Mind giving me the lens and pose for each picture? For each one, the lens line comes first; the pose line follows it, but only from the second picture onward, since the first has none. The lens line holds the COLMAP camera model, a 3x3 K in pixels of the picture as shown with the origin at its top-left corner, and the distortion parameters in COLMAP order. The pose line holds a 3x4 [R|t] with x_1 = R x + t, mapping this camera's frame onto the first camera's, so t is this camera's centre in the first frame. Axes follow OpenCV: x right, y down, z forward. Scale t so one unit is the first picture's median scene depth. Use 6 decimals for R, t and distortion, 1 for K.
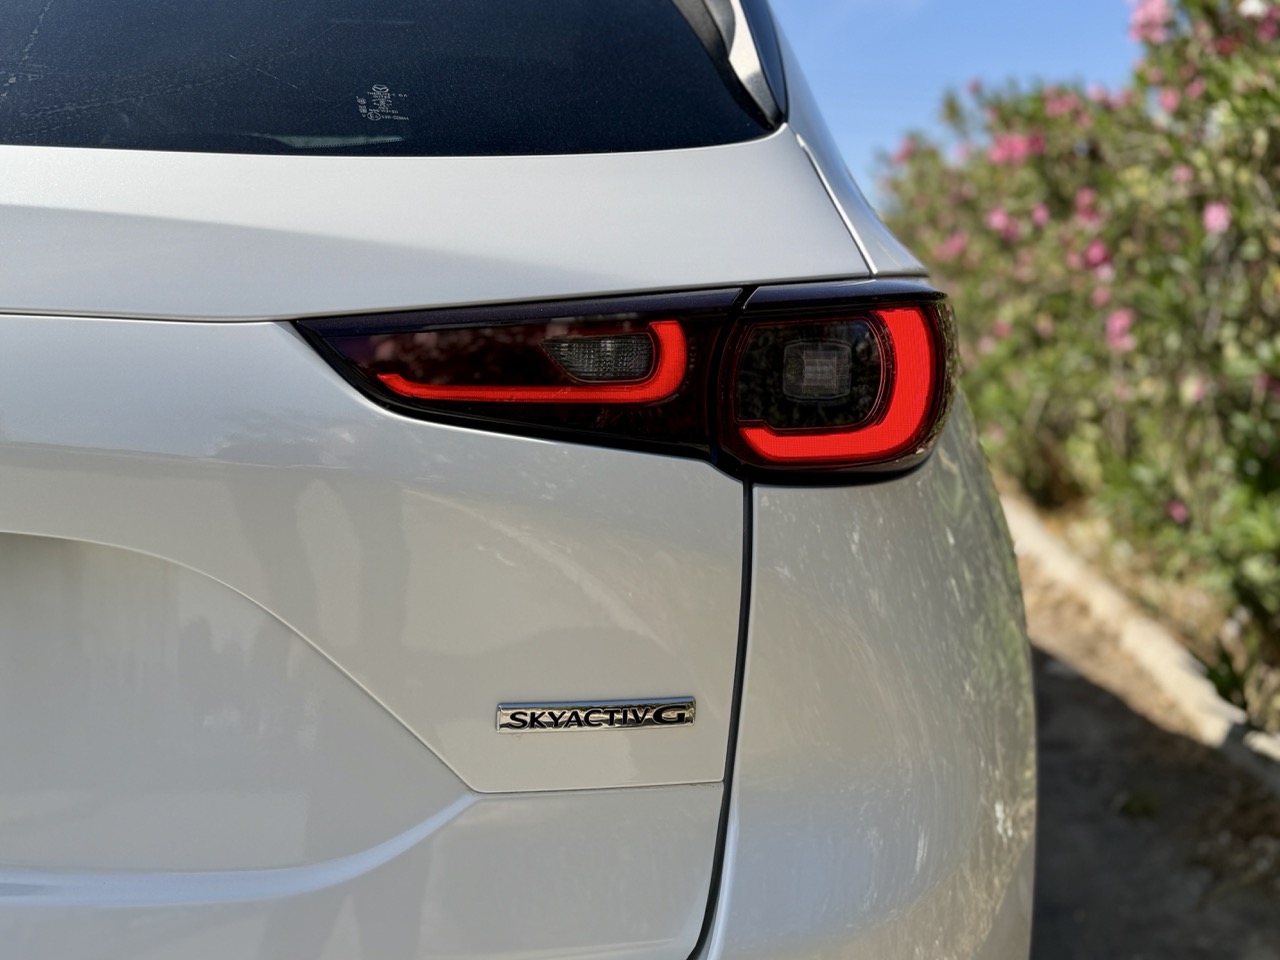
lens RADIAL K [[1489.6, 0, 643.2], [0, 1489.6, 482.4], [0, 0, 1]] dist [-0.012504, 0.000000]
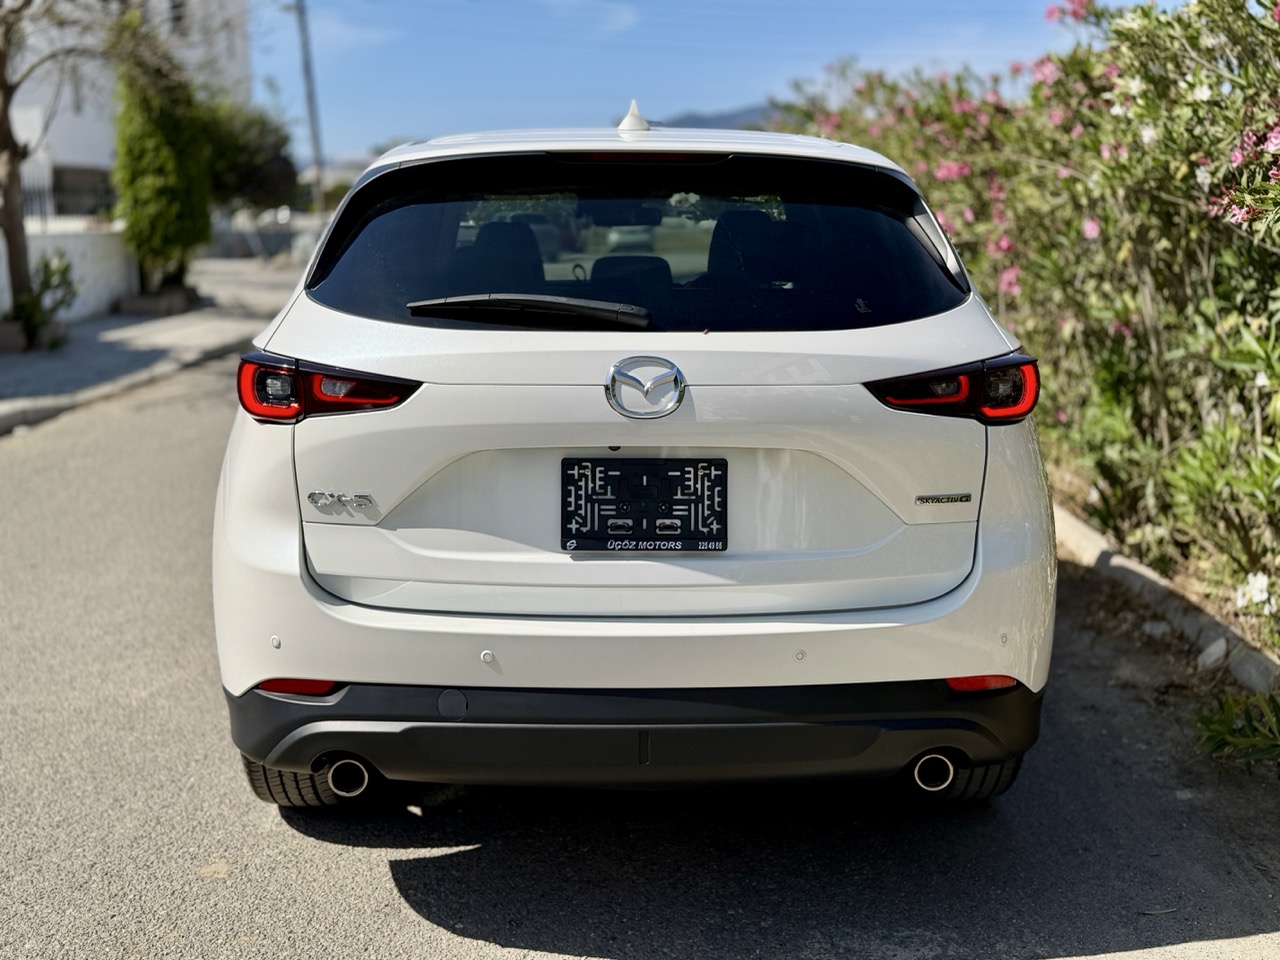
lens RADIAL K [[1489.6, 0, 634.5], [0, 1489.6, 482.6], [0, 0, 1]] dist [-0.012504, 0.000000]
pose [[0.995109, -0.034033, 0.092738, -0.279987], [0.028028, 0.997471, 0.065309, -0.030324], [-0.094726, -0.062391, 0.993546, -0.598147]]
